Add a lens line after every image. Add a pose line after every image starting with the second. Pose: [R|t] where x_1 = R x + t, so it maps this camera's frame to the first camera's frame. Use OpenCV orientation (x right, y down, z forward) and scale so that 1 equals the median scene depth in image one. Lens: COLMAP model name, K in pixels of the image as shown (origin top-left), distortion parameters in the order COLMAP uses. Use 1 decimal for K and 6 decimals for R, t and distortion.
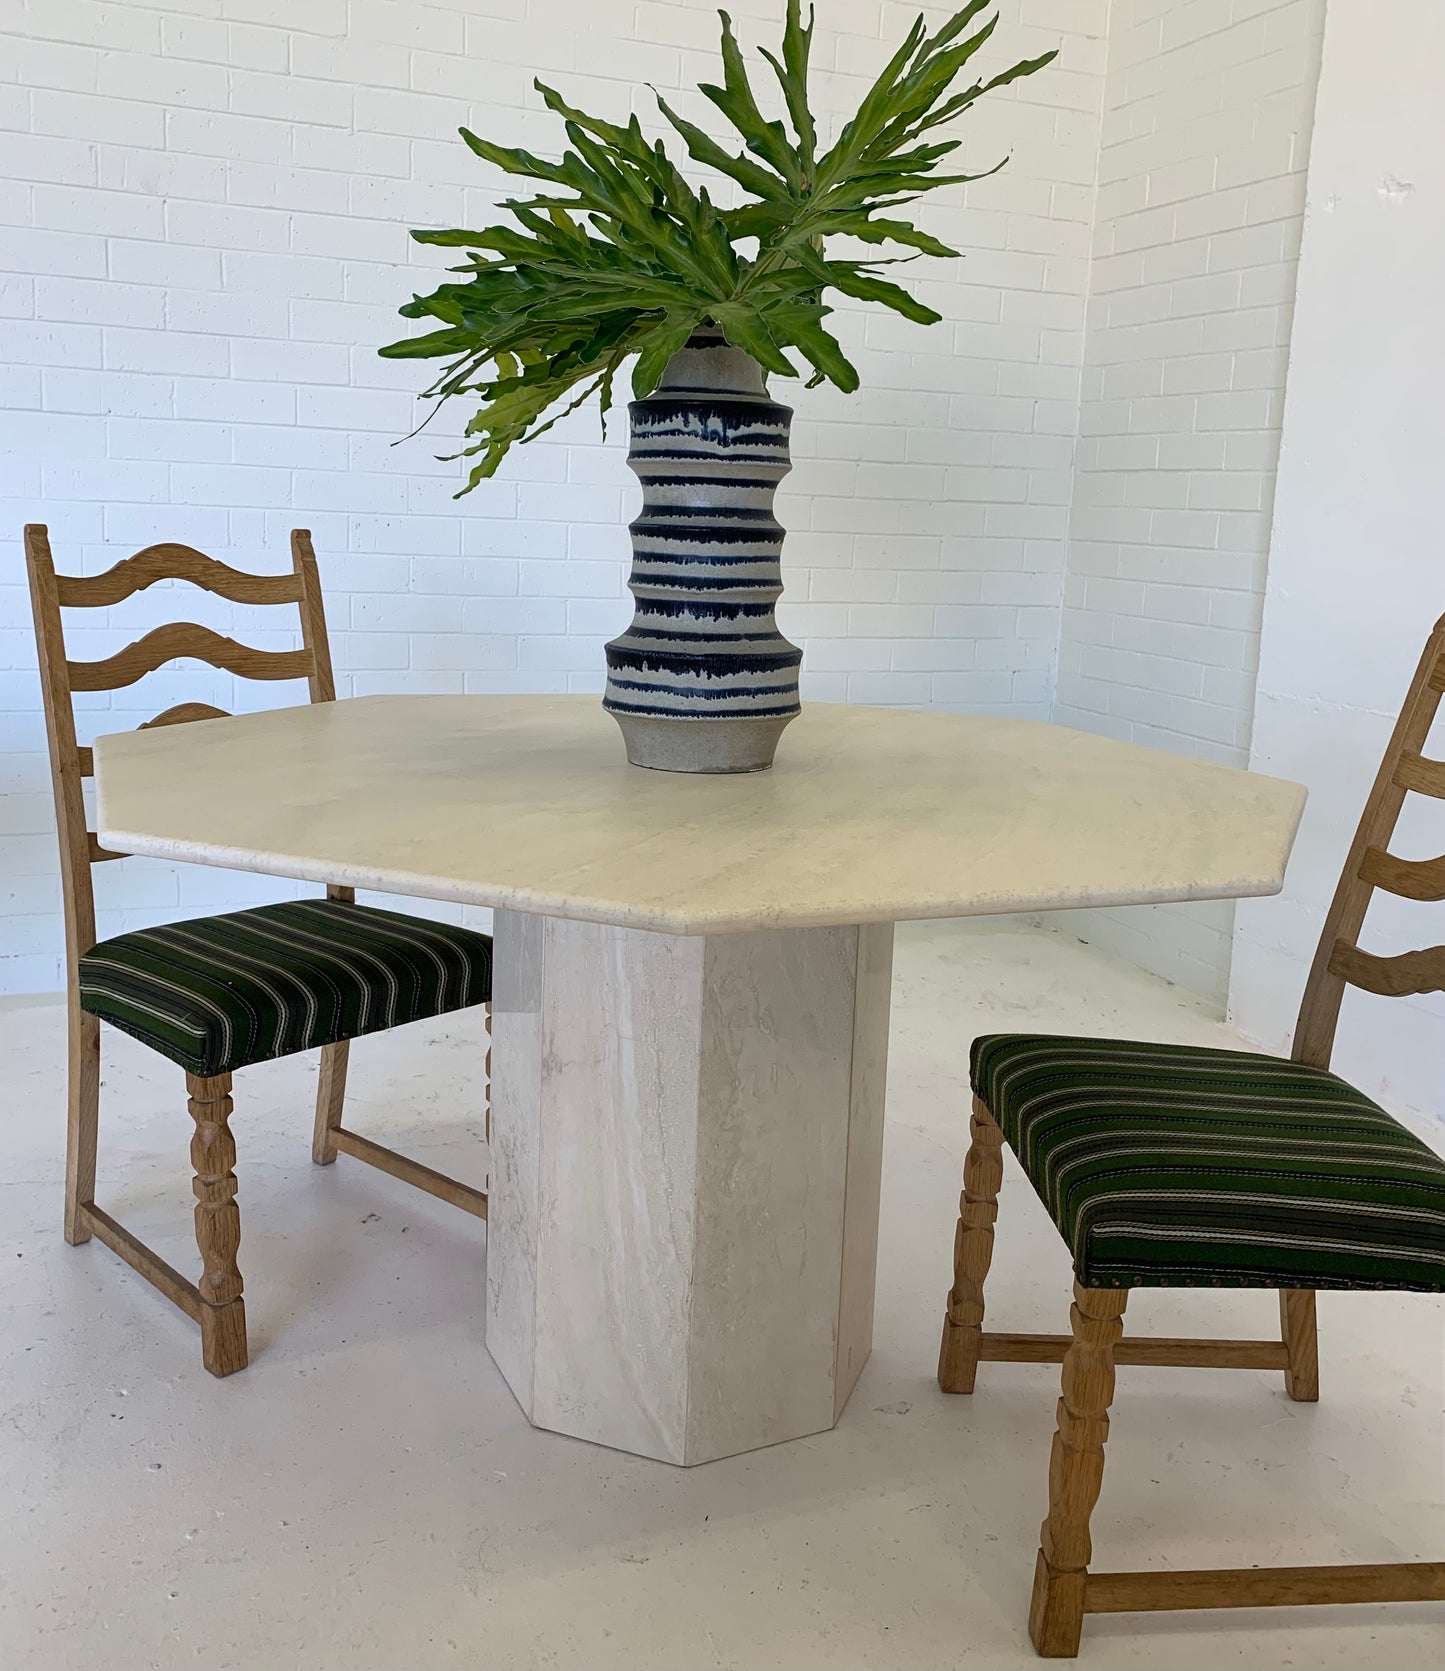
lens RADIAL K [[1550.9, 0, 728.9], [0, 1550.9, 775.9], [0, 0, 1]] dist [0.142425, -0.257781]
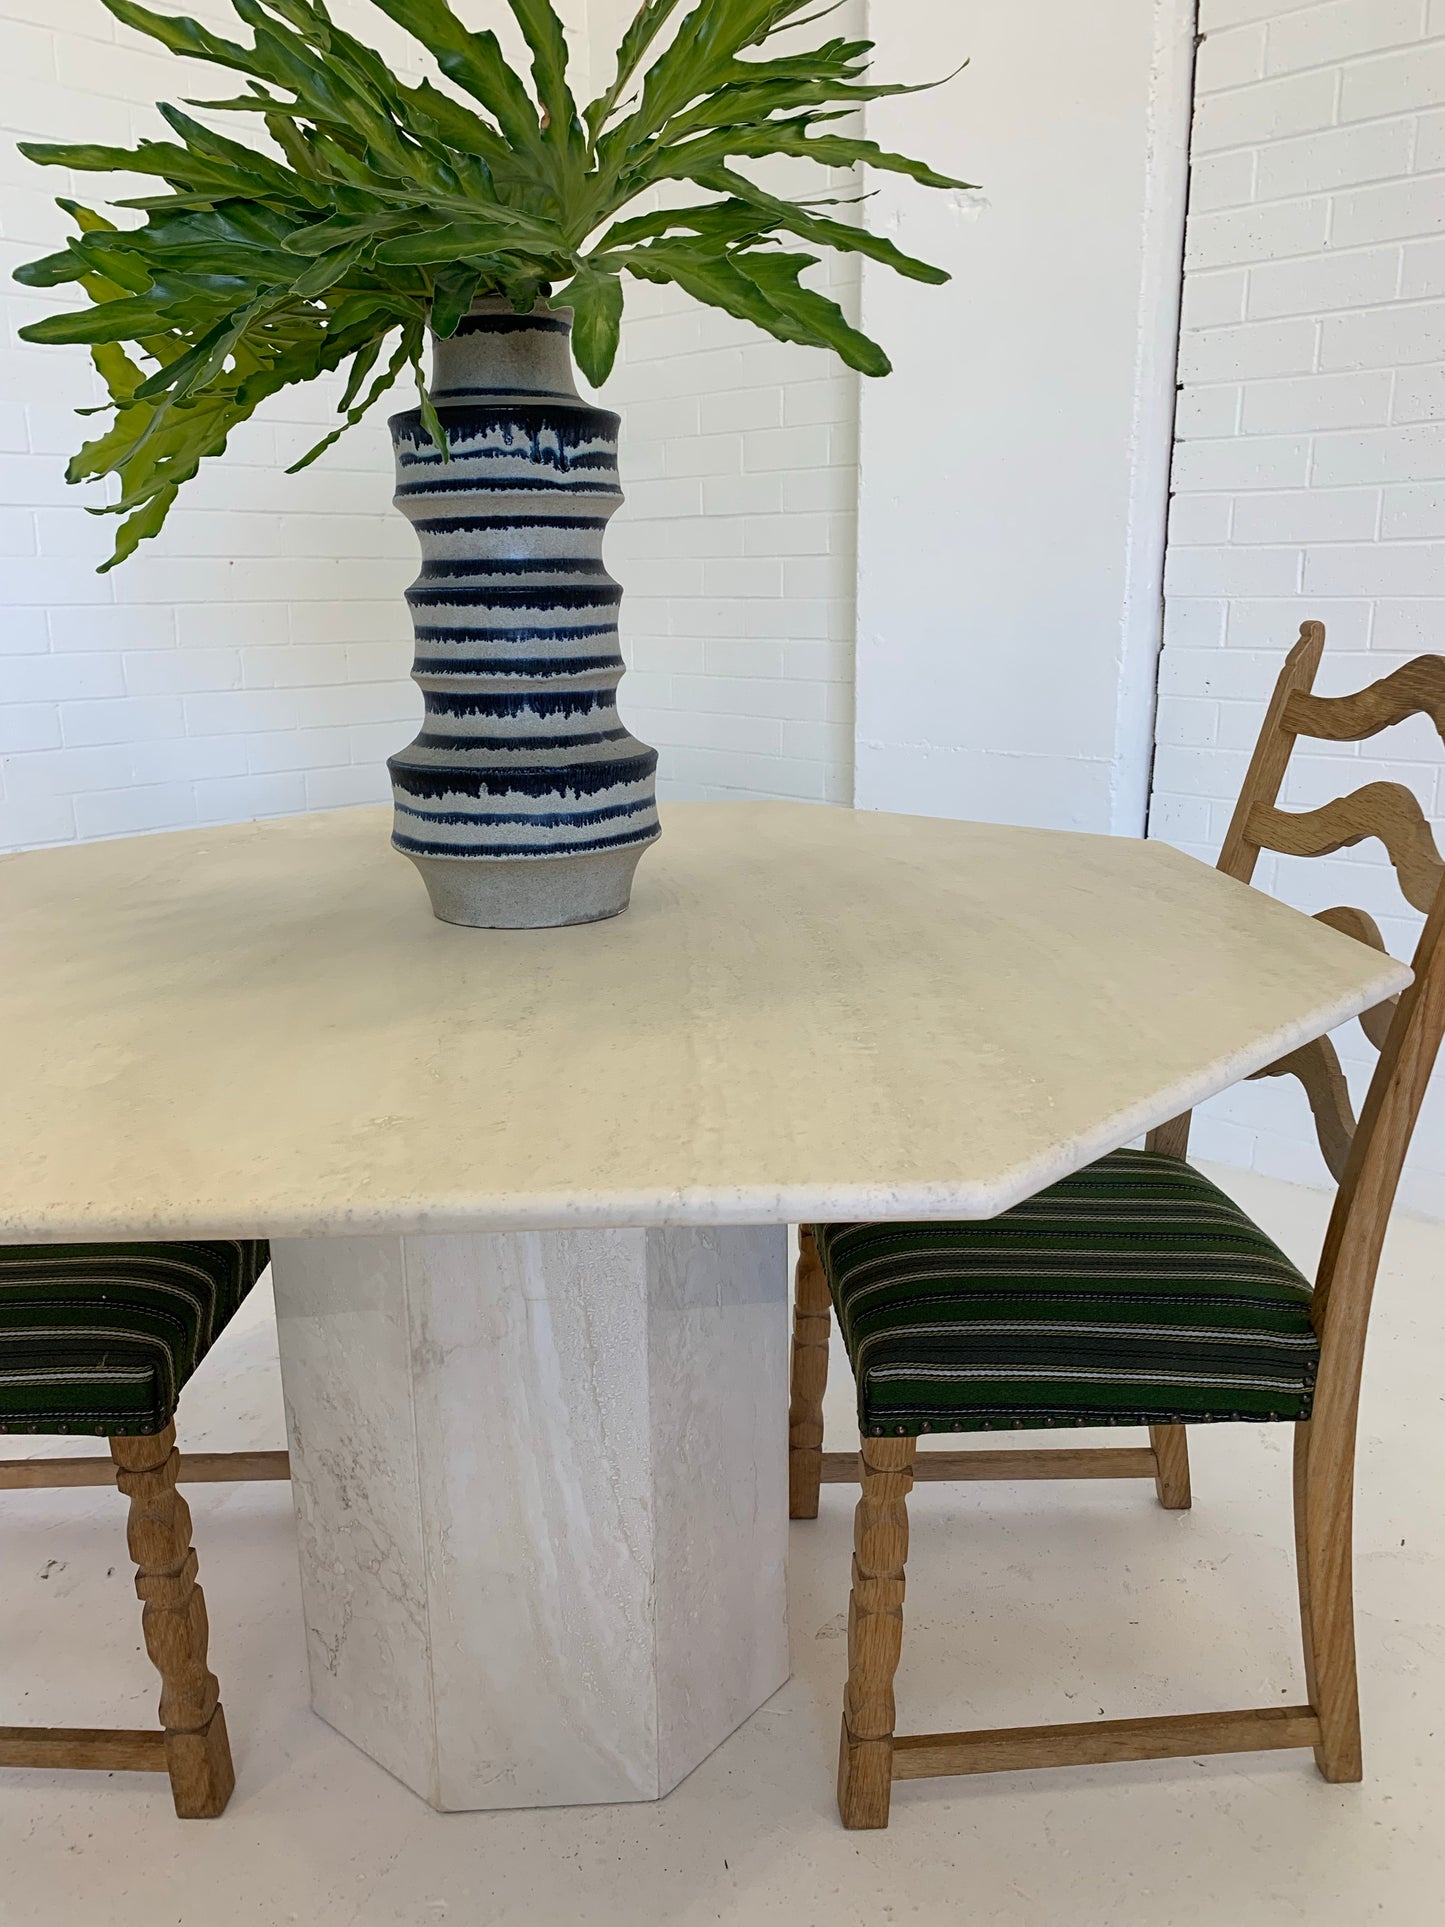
lens RADIAL K [[1503.8, 0, 714.1], [0, 1503.8, 967.5], [0, 0, 1]] dist [0.061833, -0.099072]
pose [[0.910177, -0.151583, 0.385487, -0.237125], [0.118209, 0.986988, 0.109004, -0.053084], [-0.396994, -0.053644, 0.916252, 0.318888]]
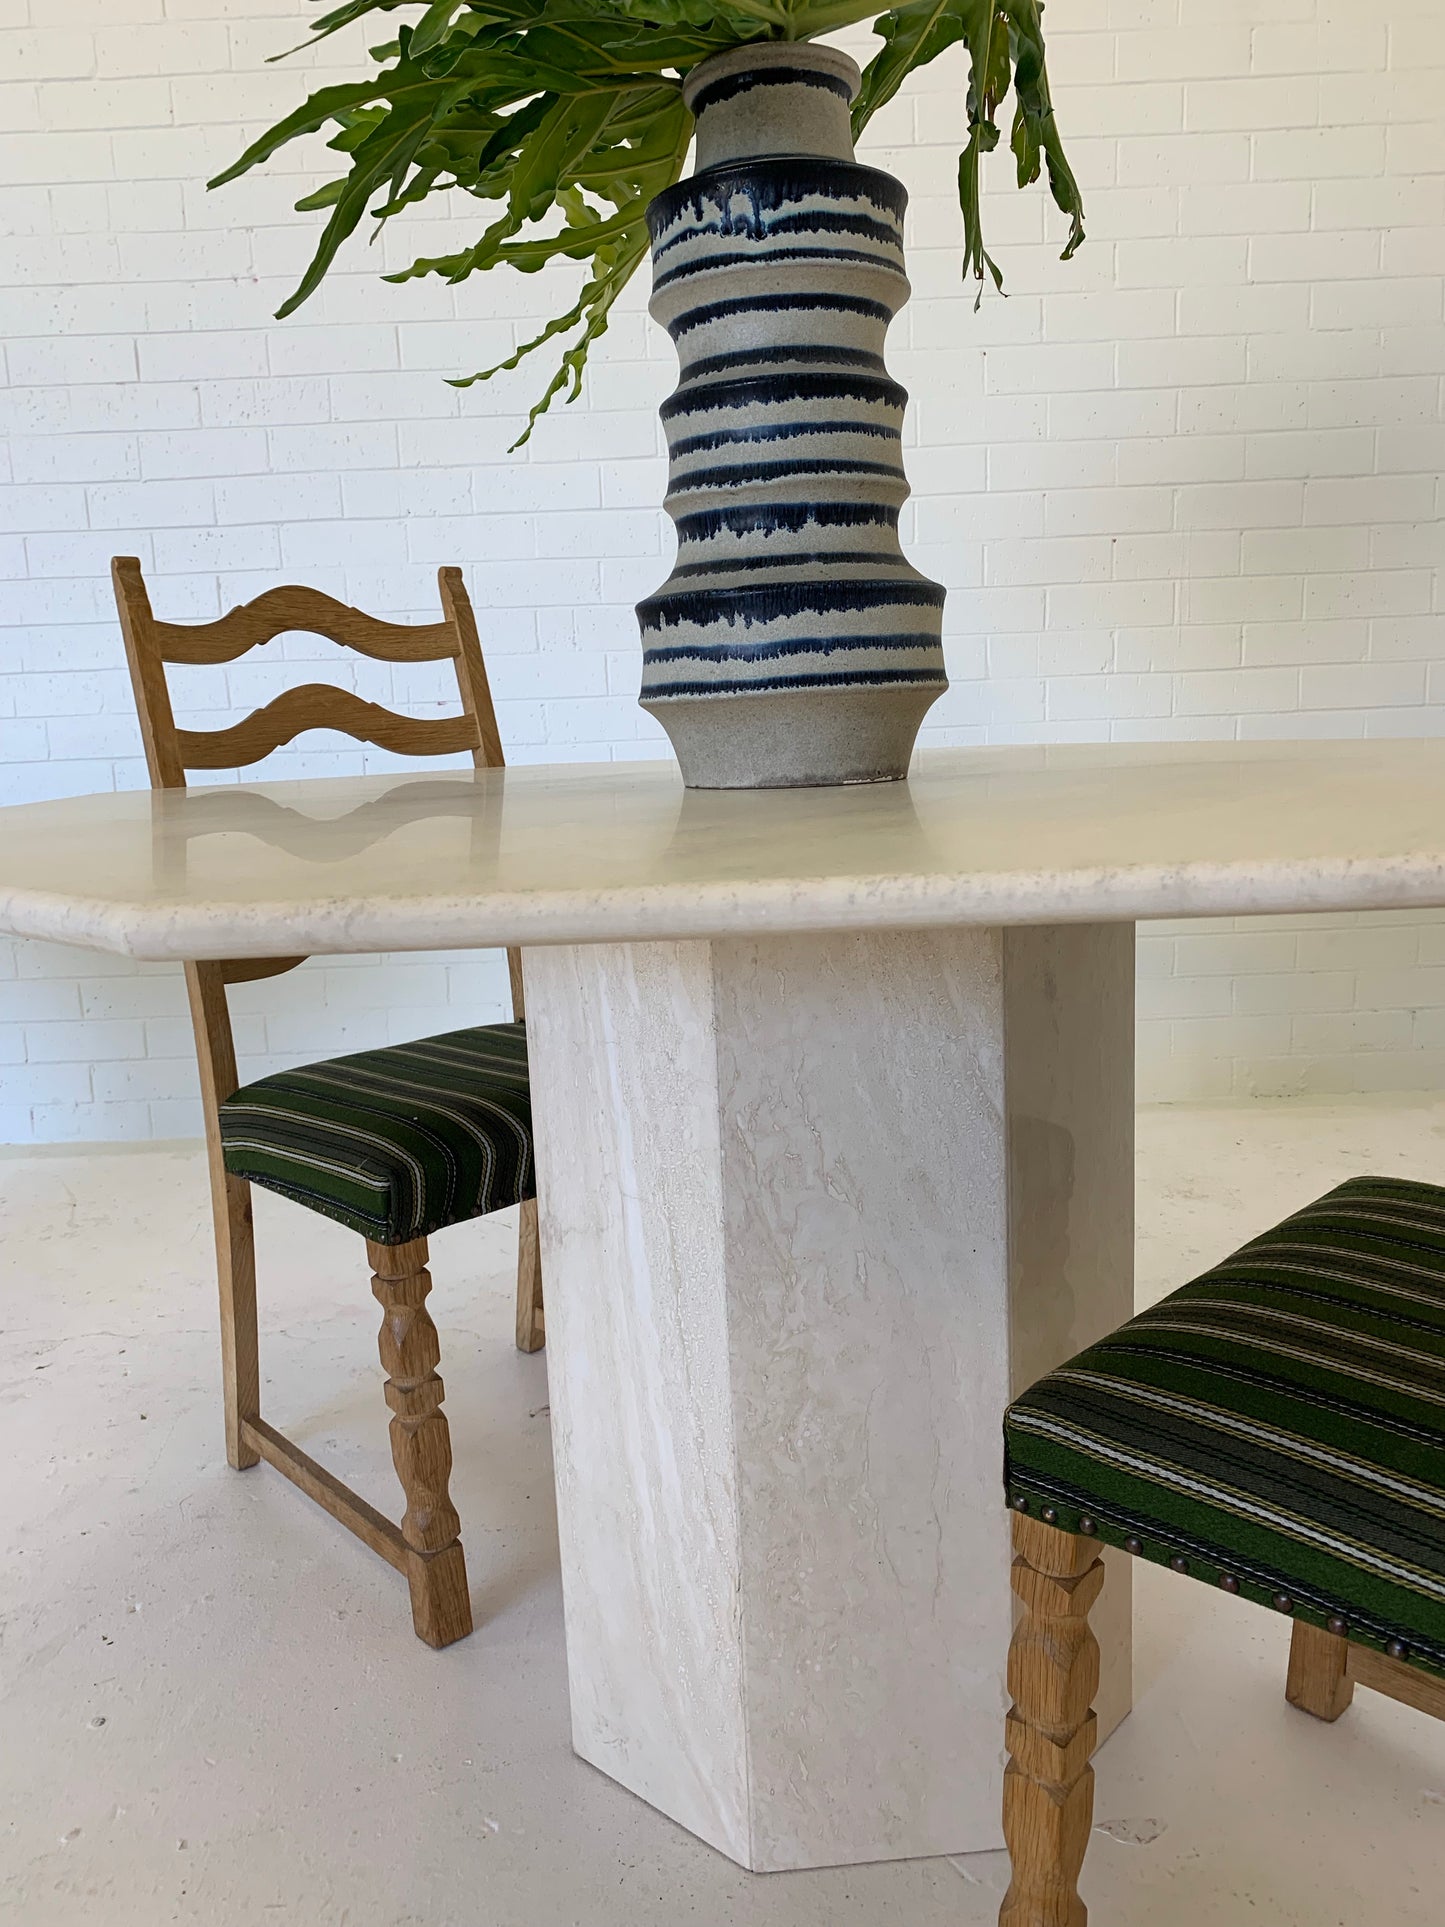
lens RADIAL K [[1495.0, 0, 707.3], [0, 1495.0, 959.9], [0, 0, 1]] dist [0.036776, -0.047854]
pose [[0.924301, -0.013298, -0.381433, 0.196538], [0.013614, 0.999906, -0.001872, 0.071159], [0.381422, -0.003463, 0.924395, 0.436850]]
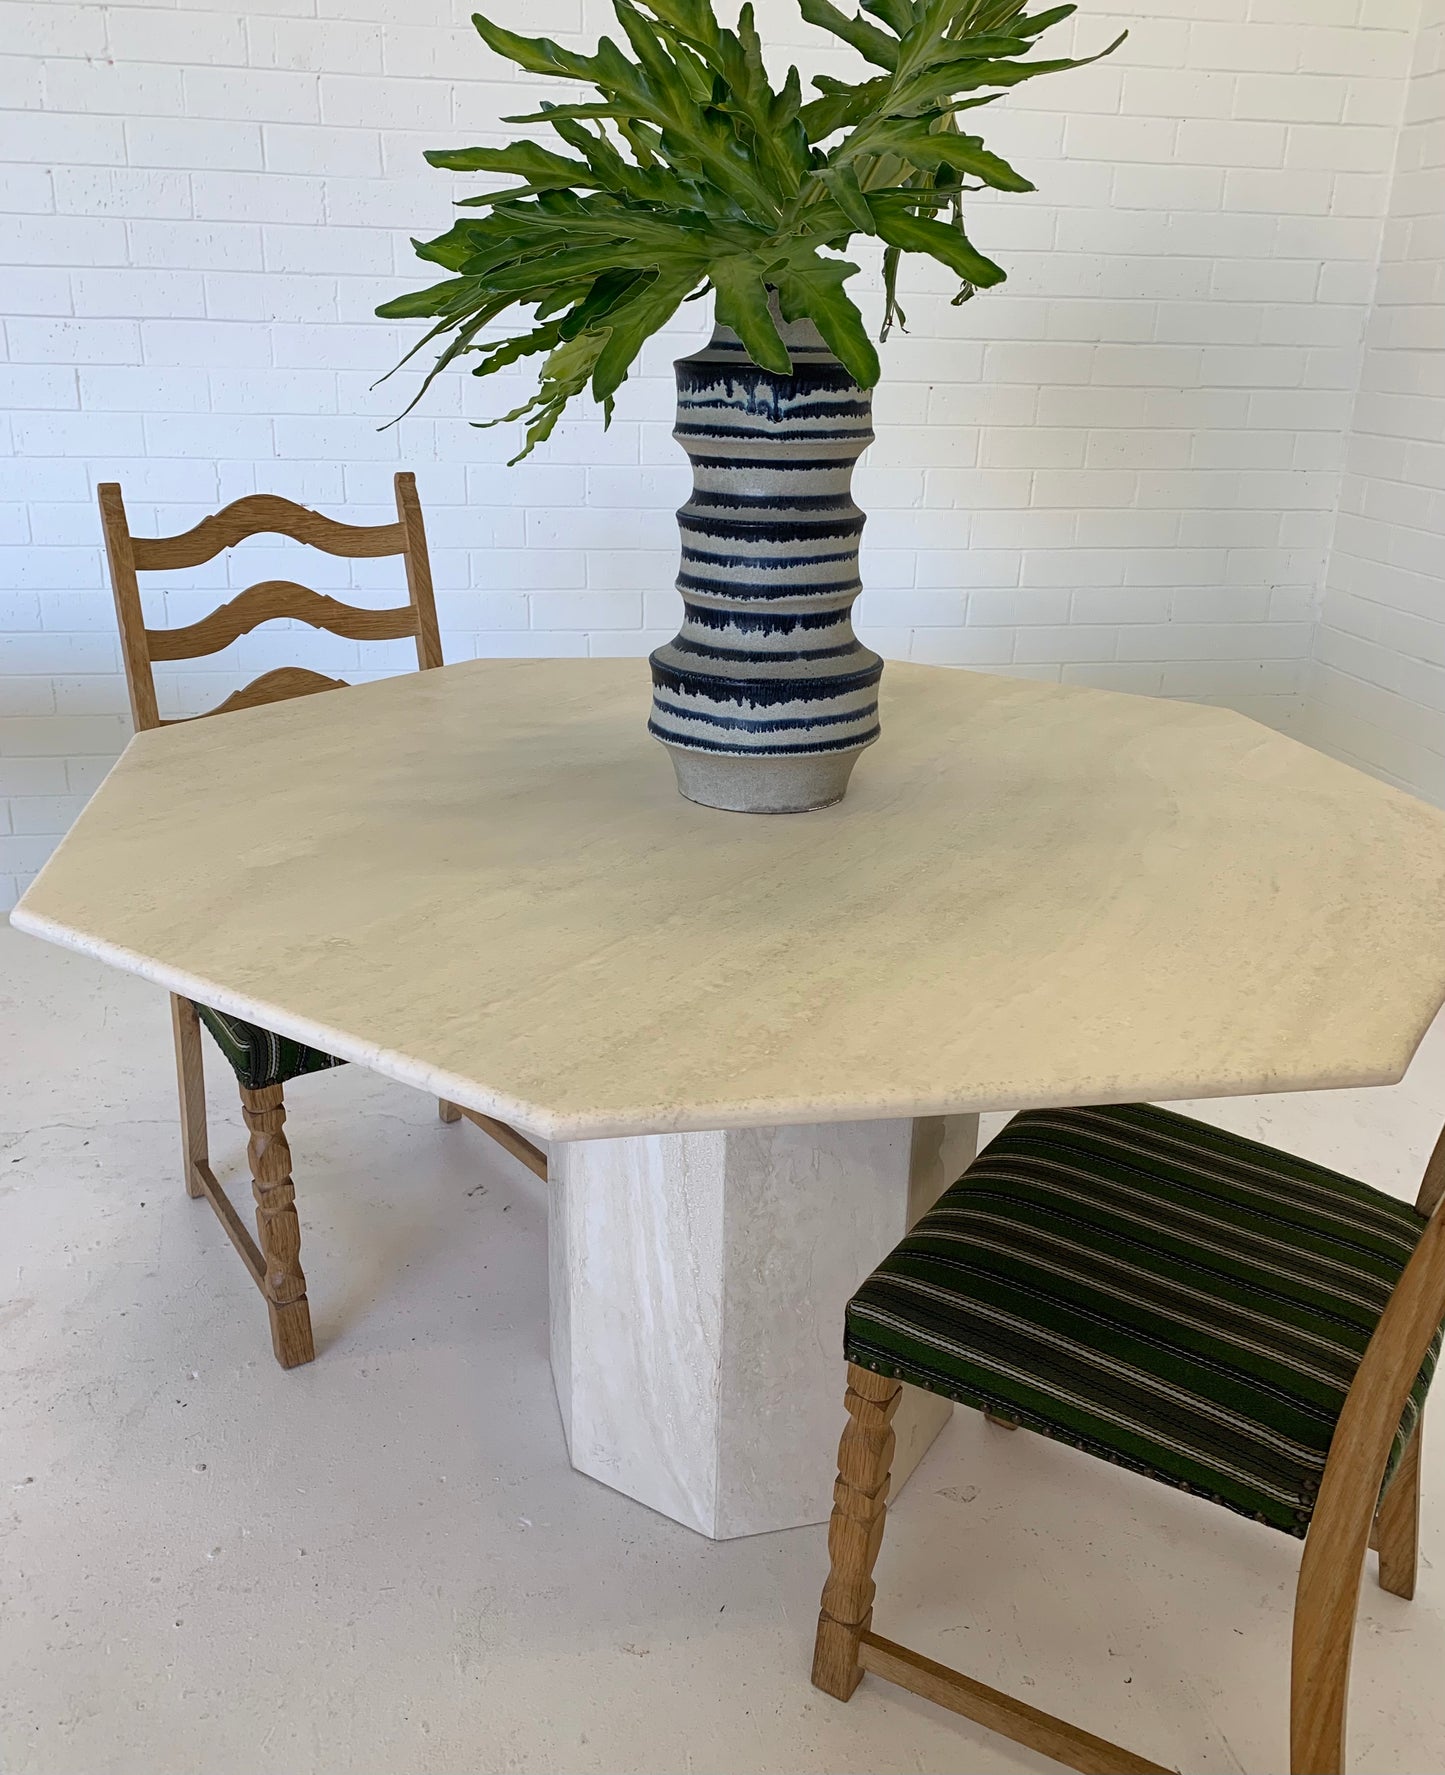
lens RADIAL K [[1501.6, 0, 707.1], [0, 1501.6, 887.1], [0, 0, 1]] dist [0.129867, -0.247885]
pose [[0.977018, 0.056793, -0.205452, 0.135131], [-0.019325, 0.983483, 0.179967, -0.112530], [0.212279, -0.171861, 0.961978, 0.190735]]
